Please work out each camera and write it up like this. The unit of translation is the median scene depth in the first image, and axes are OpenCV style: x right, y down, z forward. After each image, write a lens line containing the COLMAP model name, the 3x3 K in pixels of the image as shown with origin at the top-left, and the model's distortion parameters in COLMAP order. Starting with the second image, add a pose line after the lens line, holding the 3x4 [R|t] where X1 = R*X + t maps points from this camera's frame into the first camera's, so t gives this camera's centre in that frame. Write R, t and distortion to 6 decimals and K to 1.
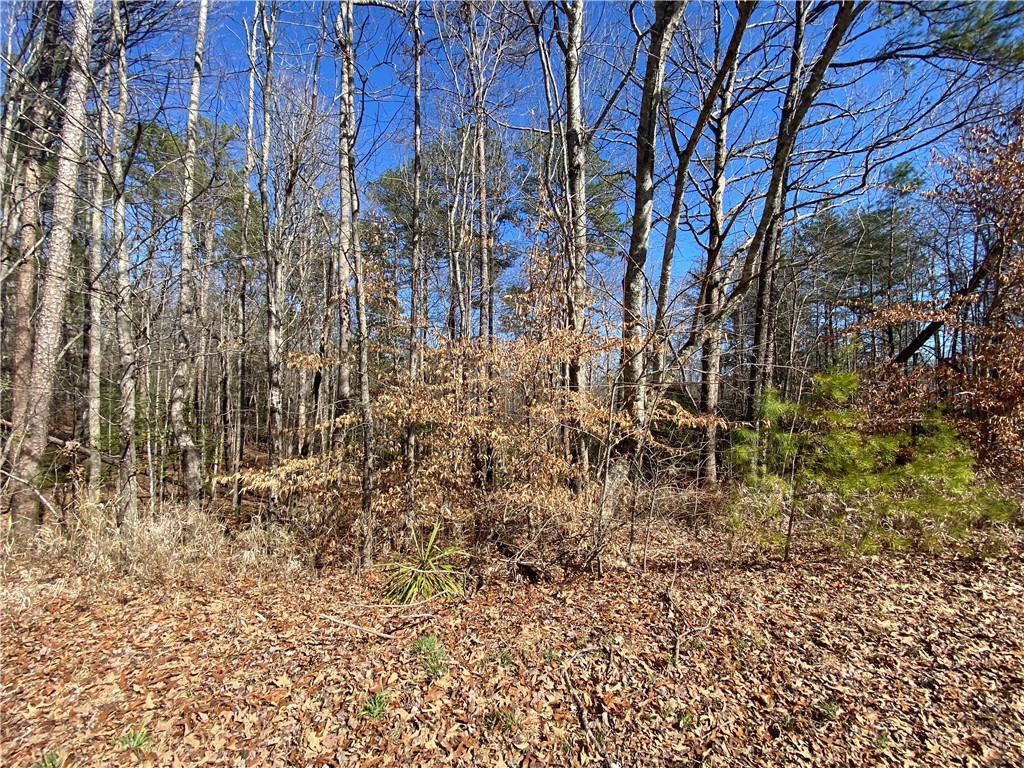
lens RADIAL K [[417.0, 0, 512.0], [0, 417.0, 384.0], [0, 0, 1]] dist [0.019198, -0.021310]
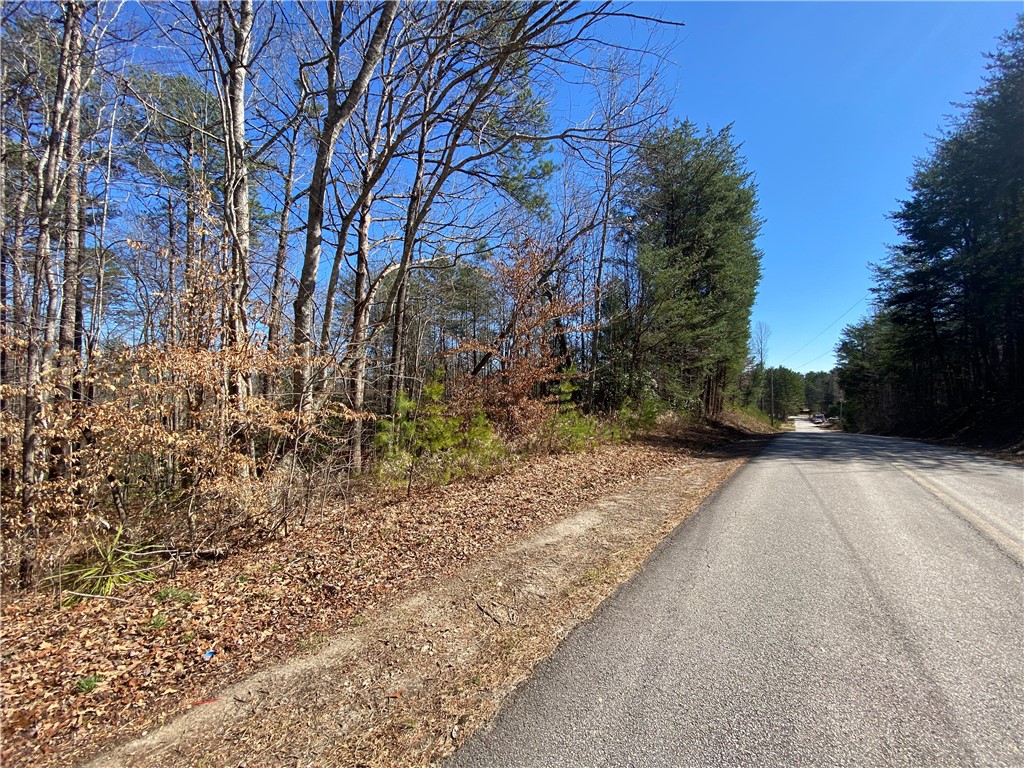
lens RADIAL K [[417.0, 0, 512.0], [0, 417.0, 384.0], [0, 0, 1]] dist [0.019198, -0.021310]
pose [[0.690493, 0.007892, 0.723296, -0.172932], [-0.009430, 0.999954, -0.001909, -0.017890], [-0.723278, -0.005503, 0.690535, -0.288569]]
